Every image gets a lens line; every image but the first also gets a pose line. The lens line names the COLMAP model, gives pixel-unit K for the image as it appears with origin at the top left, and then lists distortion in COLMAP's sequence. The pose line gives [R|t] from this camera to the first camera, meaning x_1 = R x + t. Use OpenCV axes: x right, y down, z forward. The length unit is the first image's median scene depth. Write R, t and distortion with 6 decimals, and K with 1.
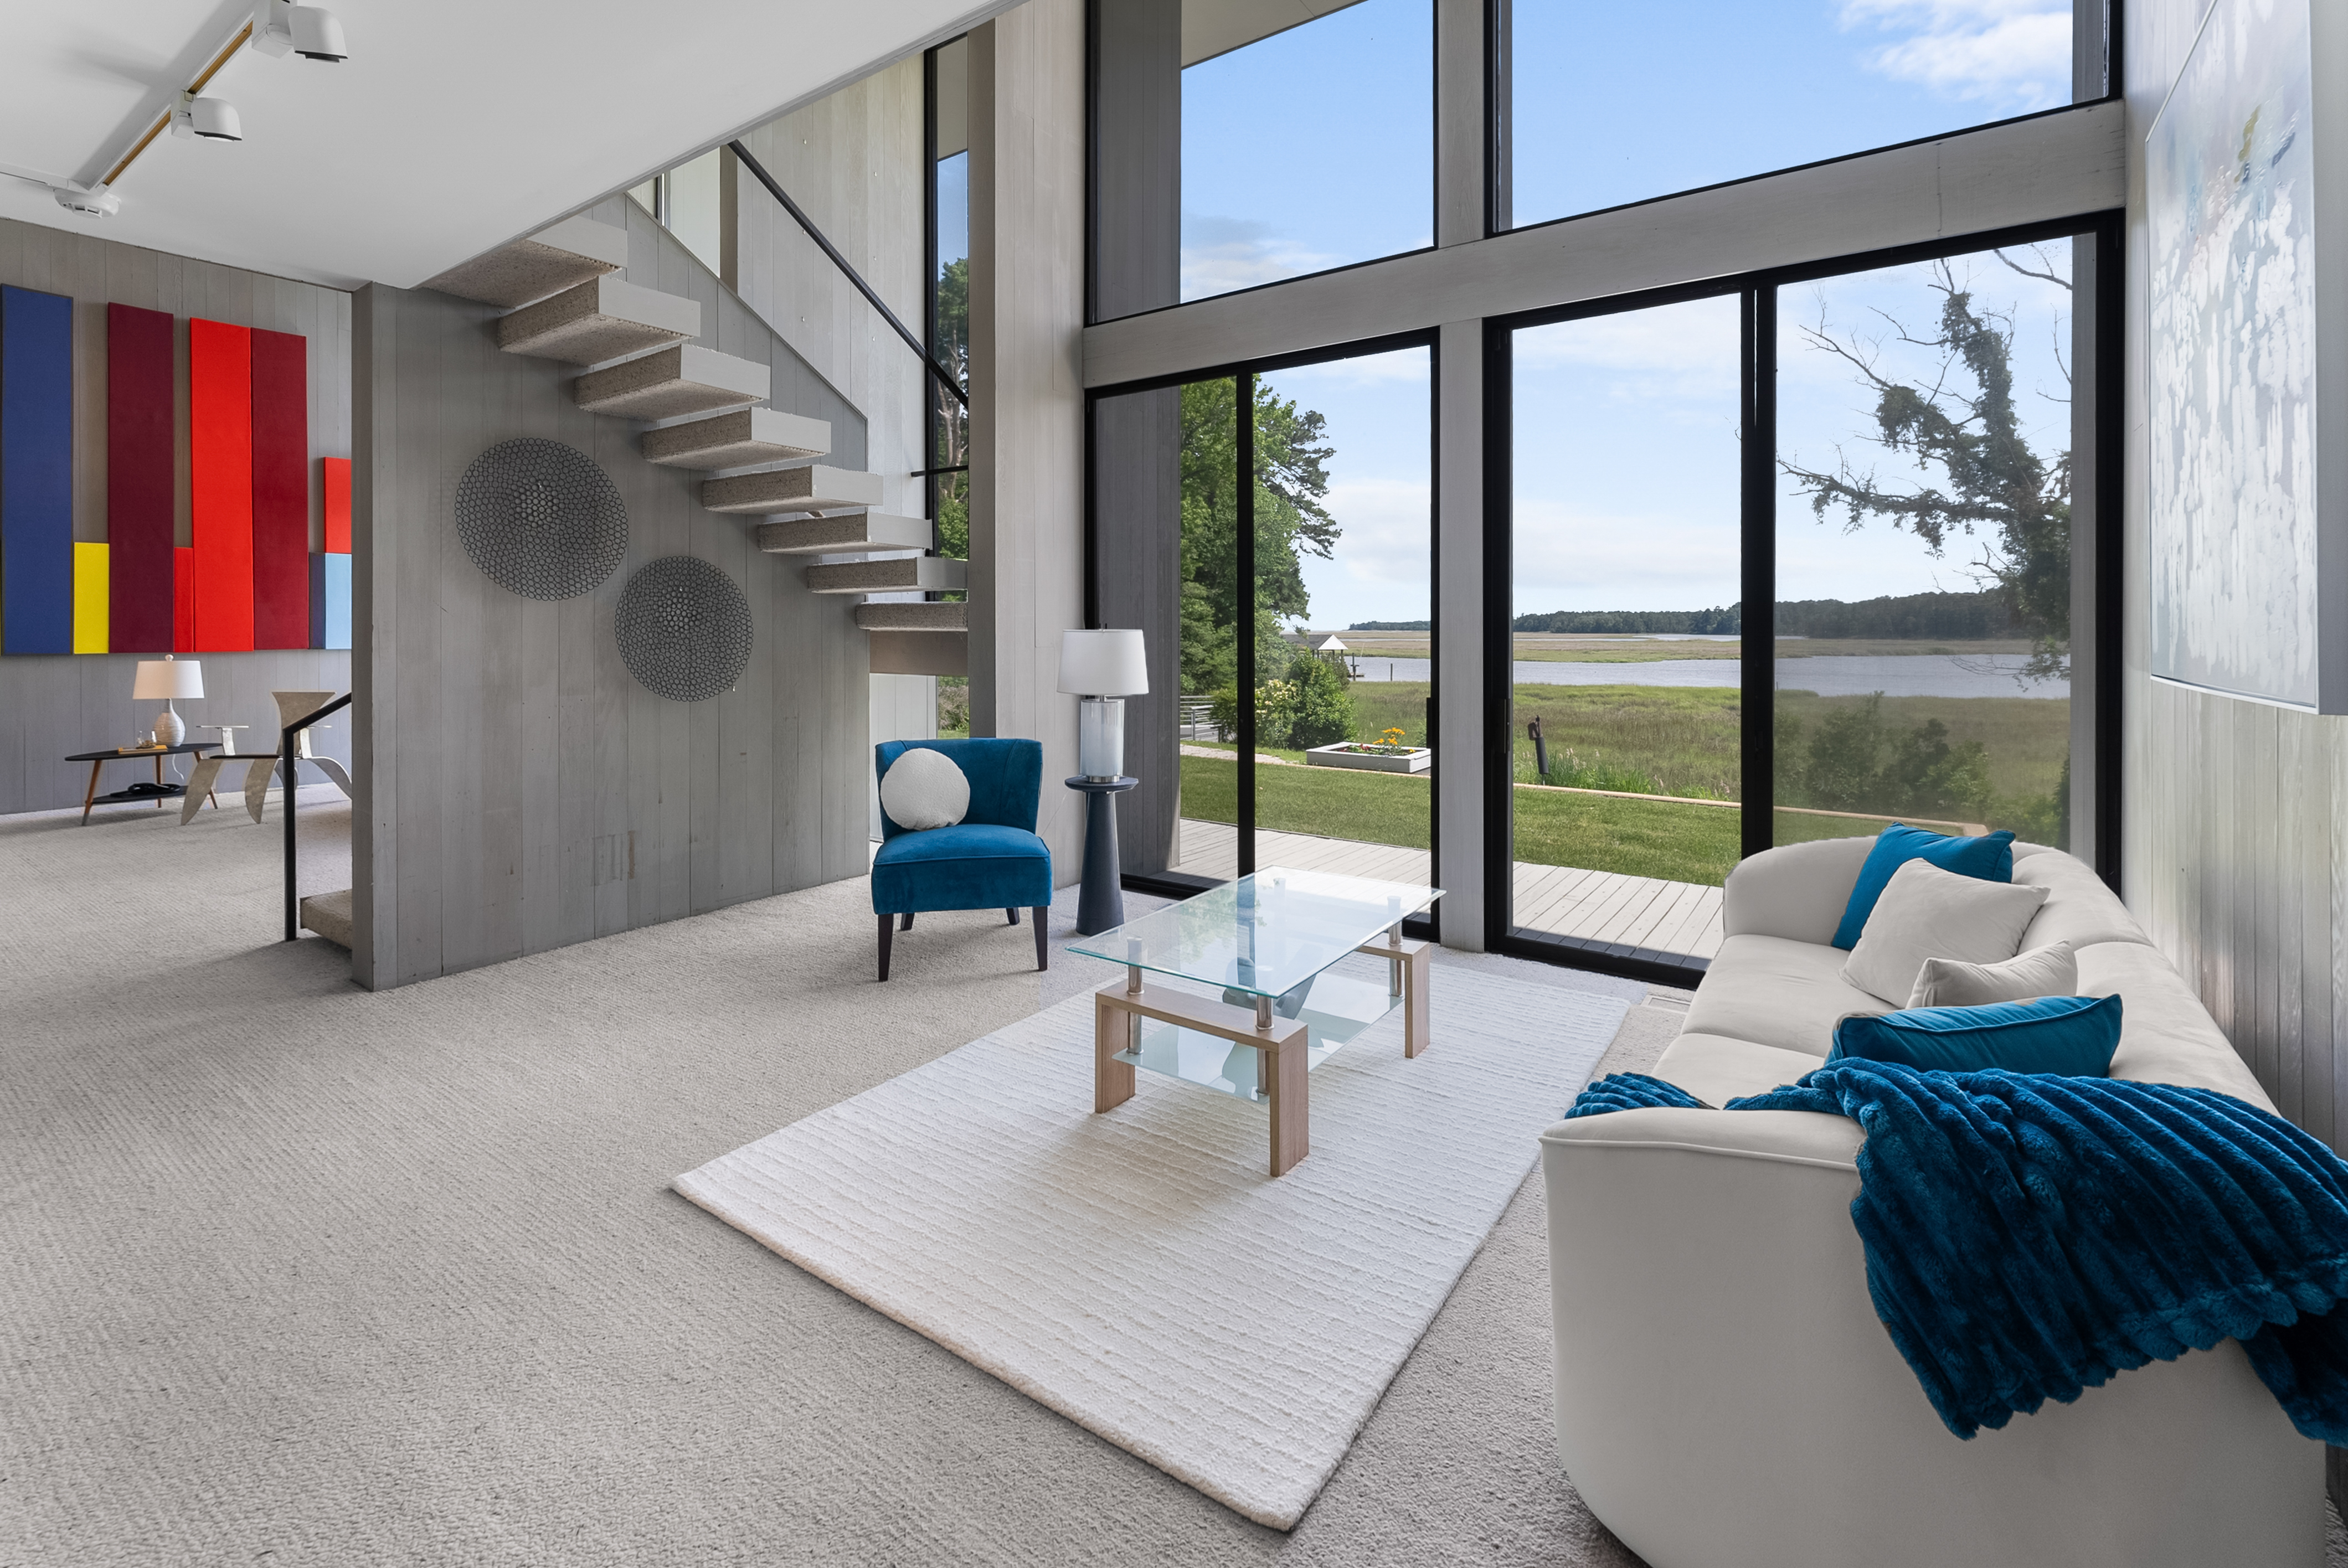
lens RADIAL K [[1034.6, 0, 1228.6], [0, 1034.6, 566.5], [0, 0, 1]] dist [-0.001446, 0.001368]
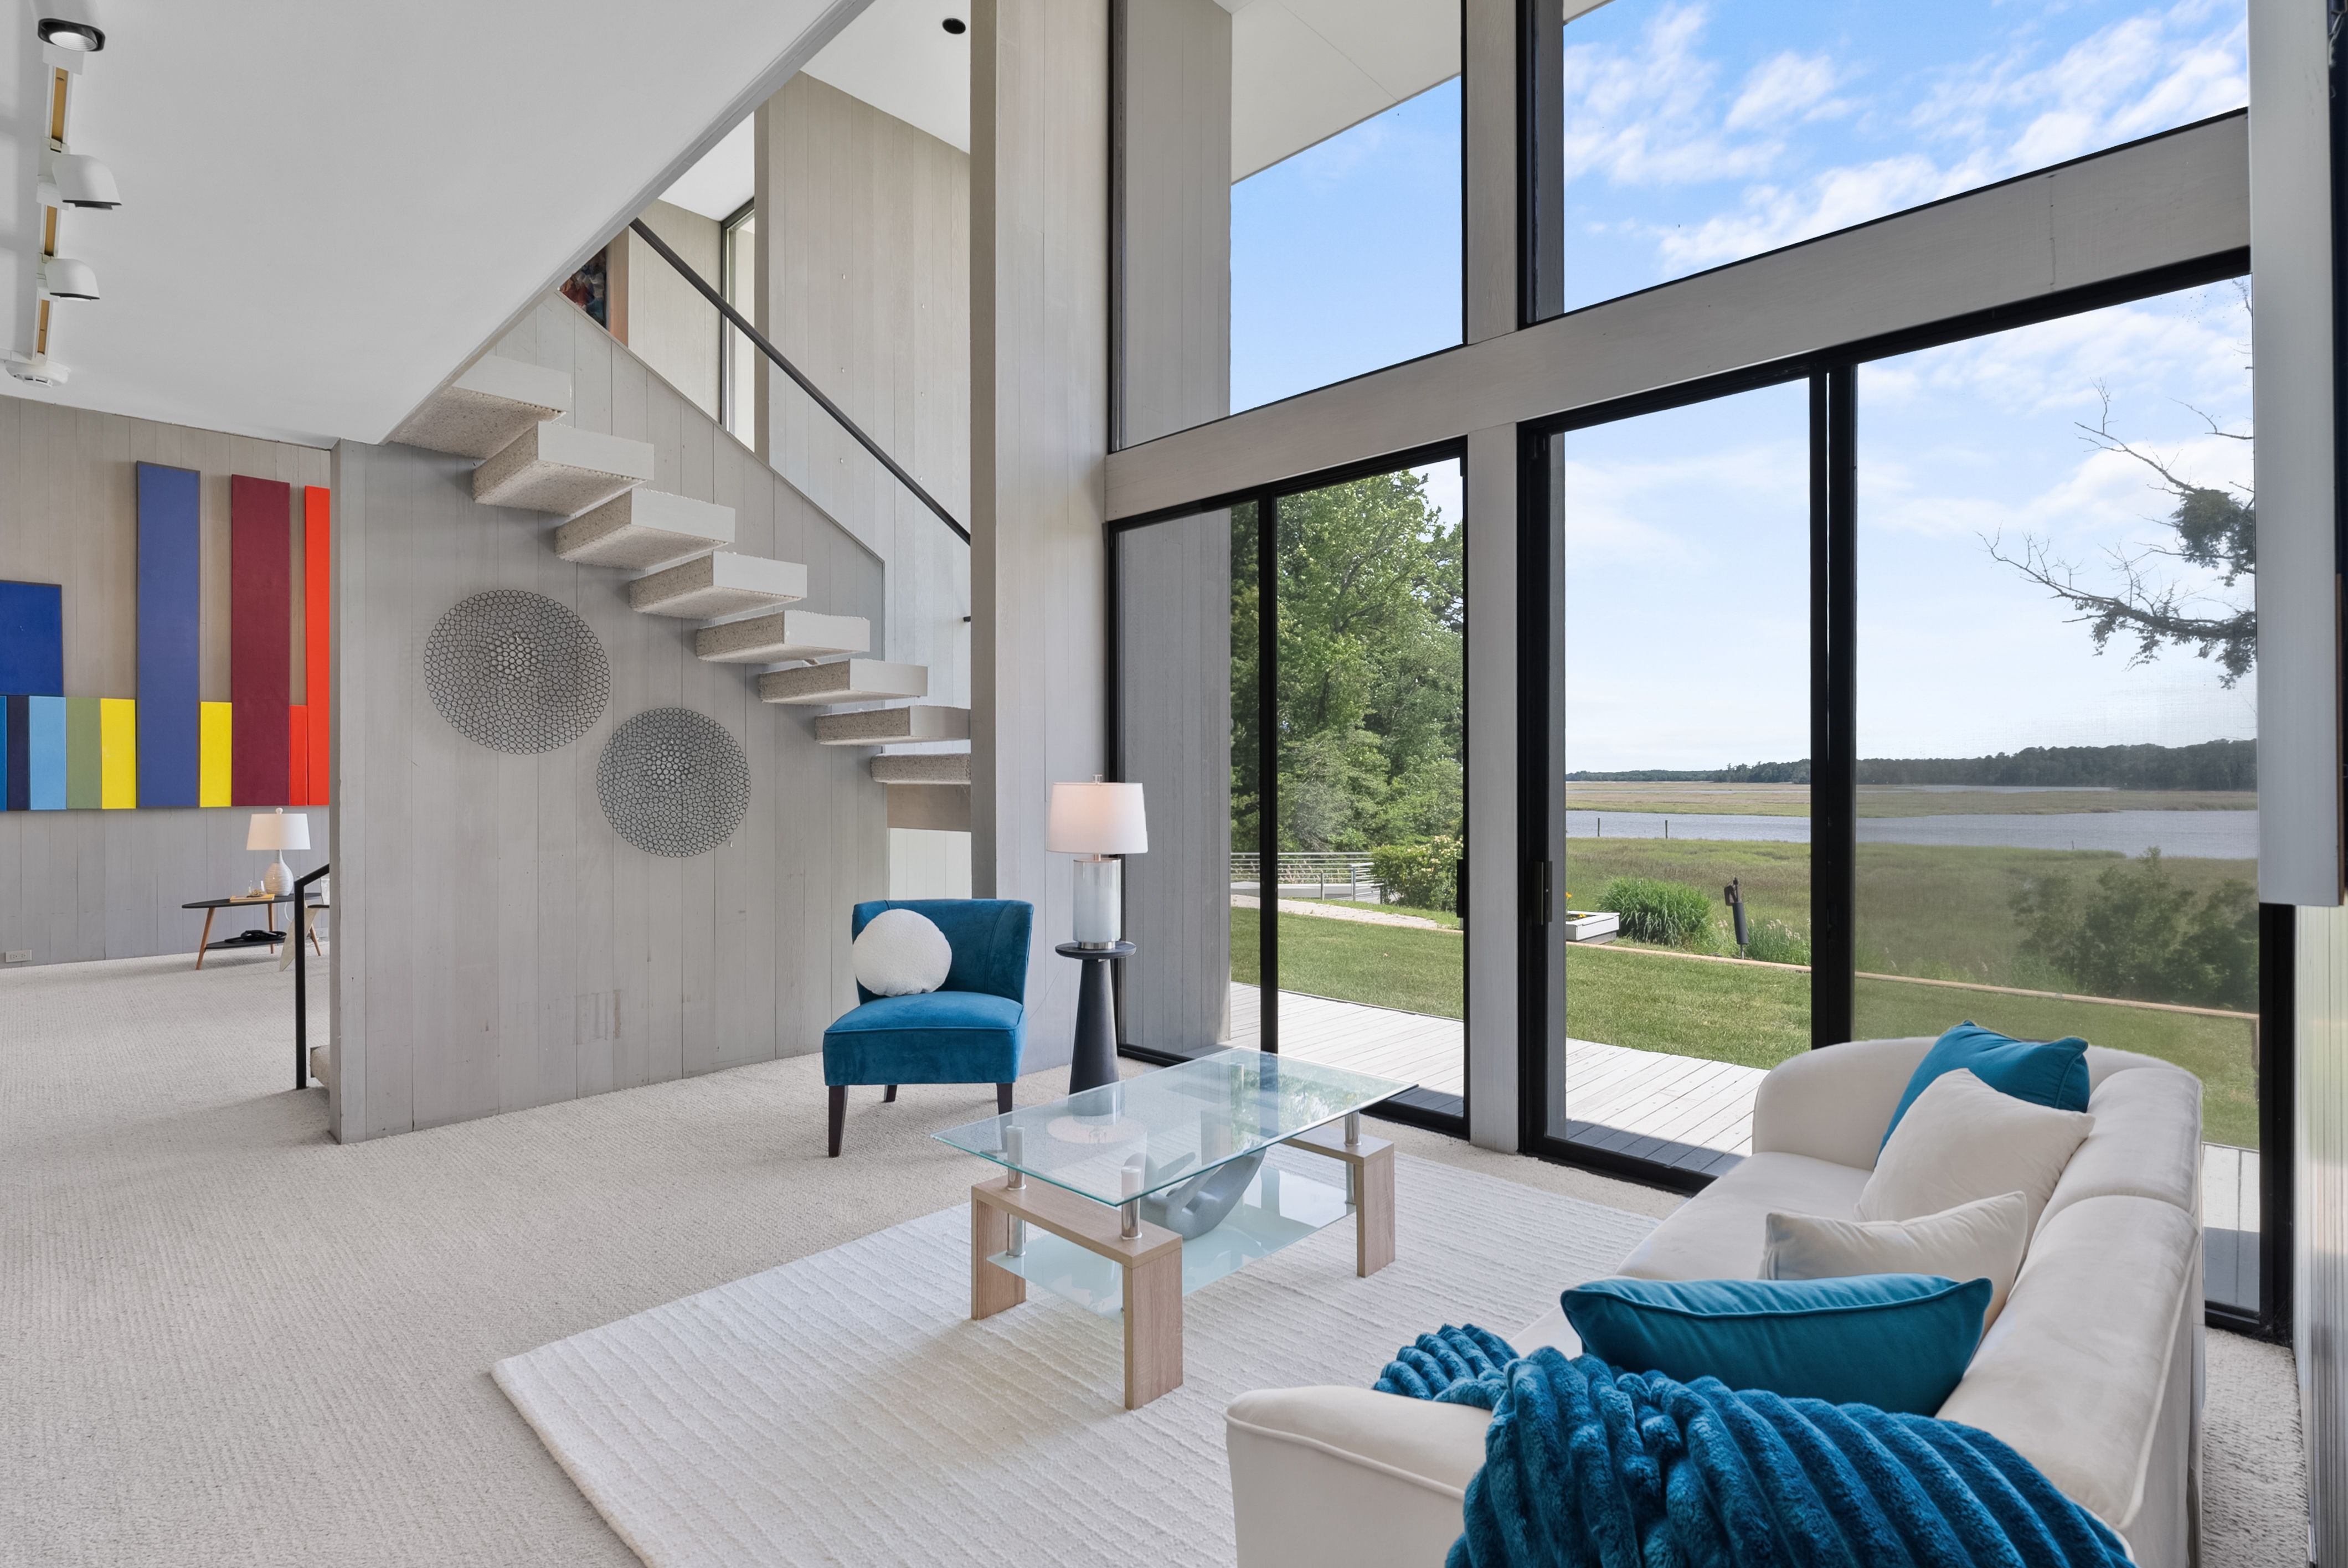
lens RADIAL K [[1104.7, 0, 1261.1], [0, 1104.7, 715.7], [0, 0, 1]] dist [-0.000801, -0.000025]
pose [[0.989560, -0.010382, -0.143746, 0.189834], [0.010650, 0.999943, 0.001092, 0.002596], [0.143726, -0.002612, 0.989614, 0.060487]]
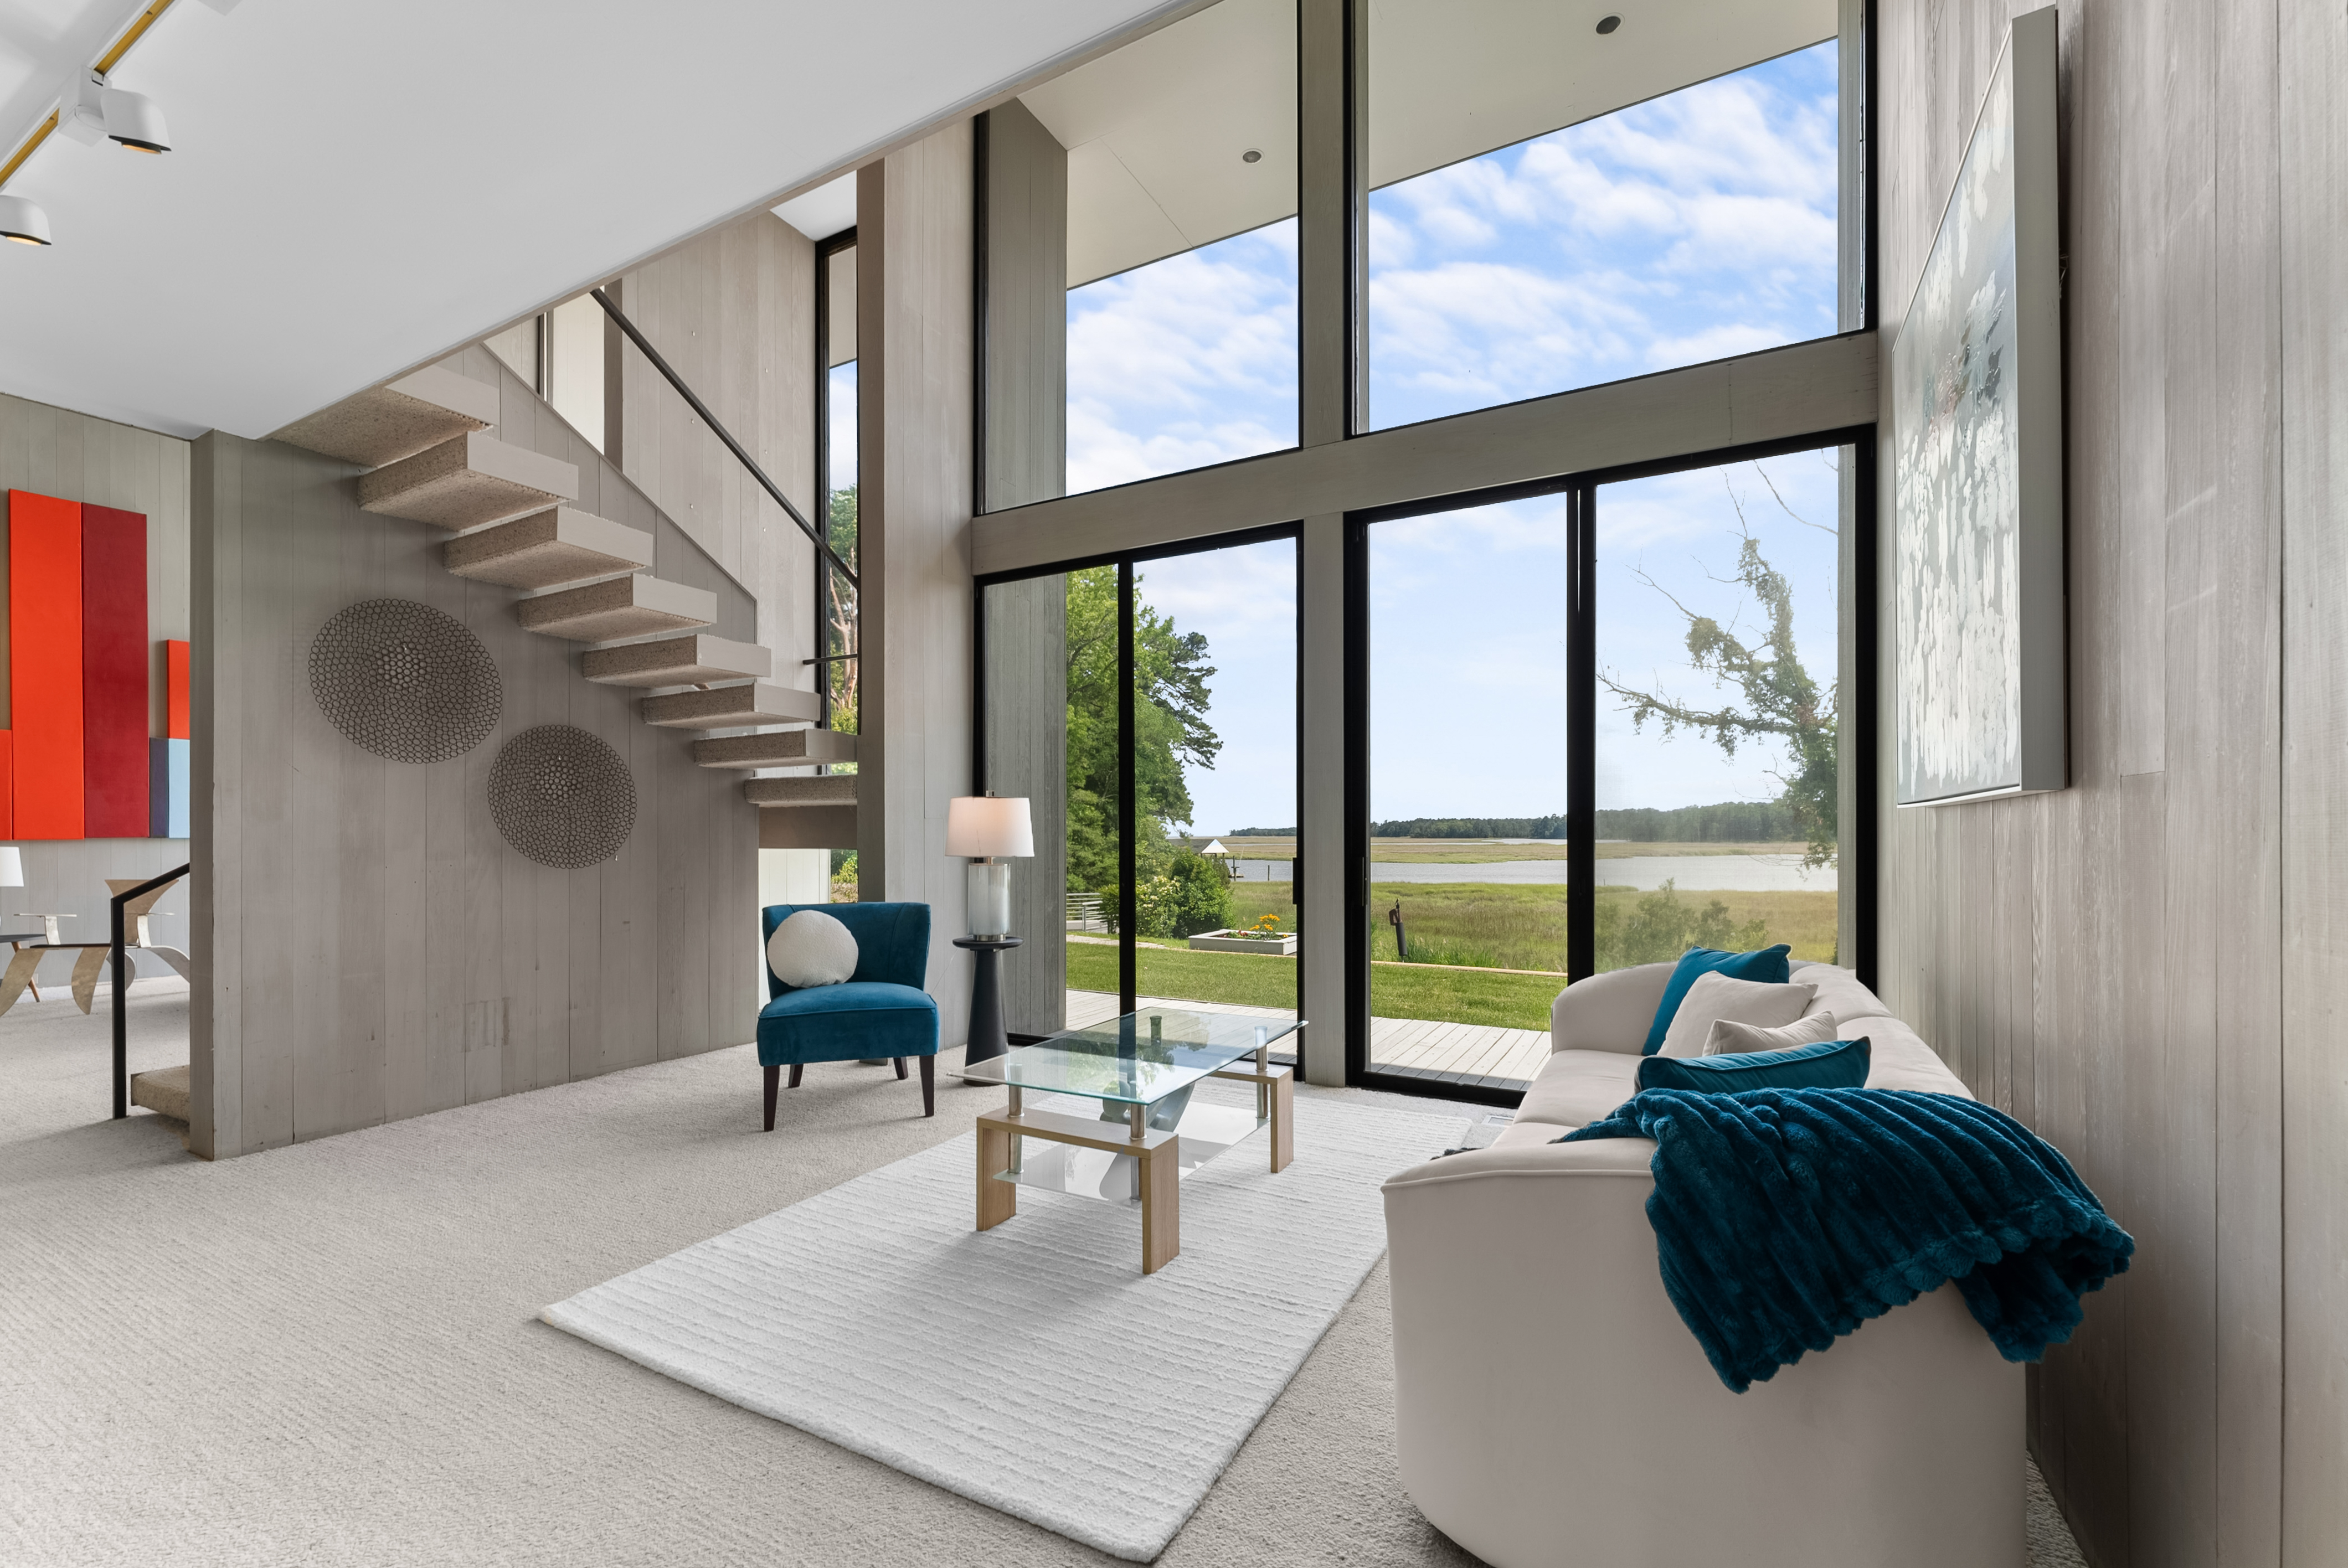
lens RADIAL K [[956.5, 0, 1225.6], [0, 956.5, 777.3], [0, 0, 1]] dist [0.003736, -0.000922]
pose [[0.993790, -0.001949, 0.111257, 0.010410], [0.002154, 0.999996, -0.001724, 0.050188], [-0.111253, 0.001953, 0.993790, 0.004614]]
